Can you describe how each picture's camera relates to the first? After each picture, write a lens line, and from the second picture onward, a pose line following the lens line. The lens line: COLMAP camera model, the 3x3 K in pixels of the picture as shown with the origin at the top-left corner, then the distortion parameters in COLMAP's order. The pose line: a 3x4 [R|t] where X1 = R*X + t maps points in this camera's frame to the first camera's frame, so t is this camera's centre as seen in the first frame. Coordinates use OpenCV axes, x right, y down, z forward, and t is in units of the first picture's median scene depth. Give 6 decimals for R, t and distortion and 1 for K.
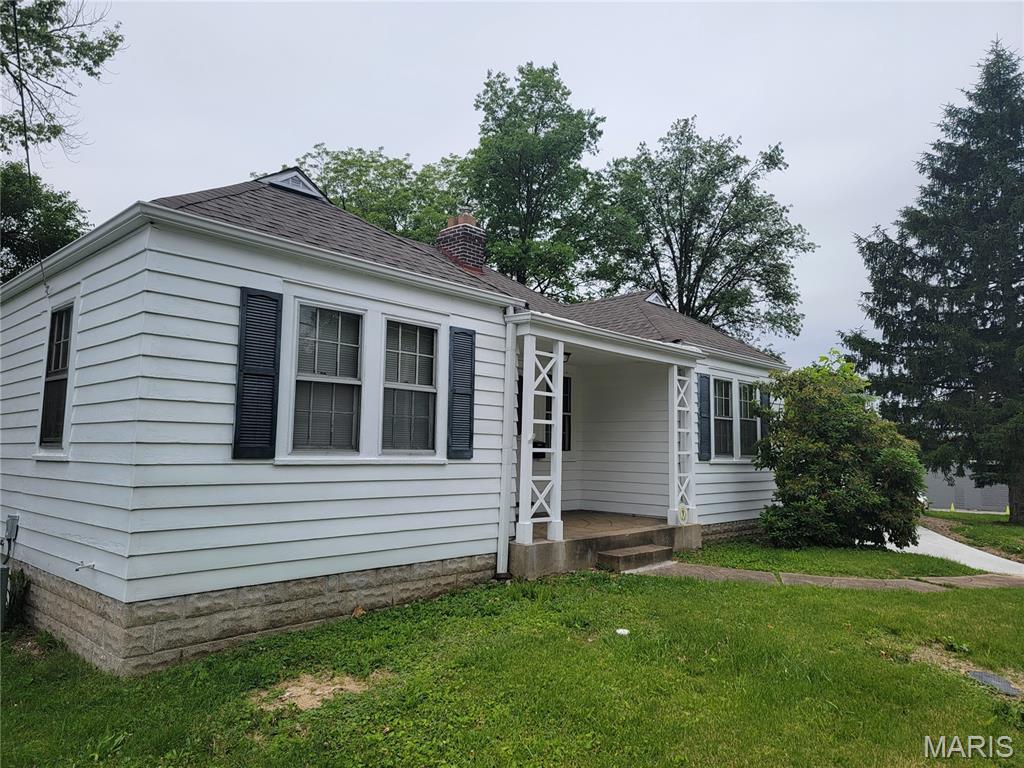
lens RADIAL K [[705.0, 0, 518.7], [0, 705.0, 380.6], [0, 0, 1]] dist [0.049902, -0.030905]
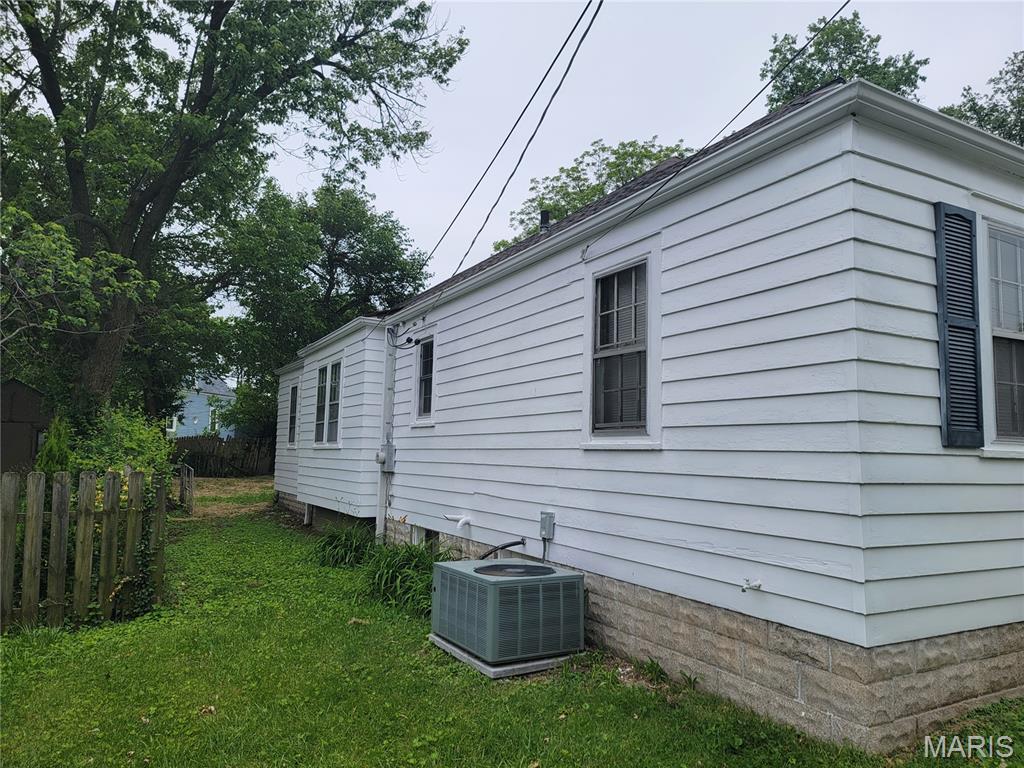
lens RADIAL K [[705.0, 0, 517.4], [0, 705.0, 390.2], [0, 0, 1]] dist [0.049902, -0.030905]
pose [[0.948645, -0.023496, -0.315469, -0.183509], [0.026055, 0.999653, 0.003896, 0.012926], [0.315268, -0.011916, 0.948928, 0.064364]]
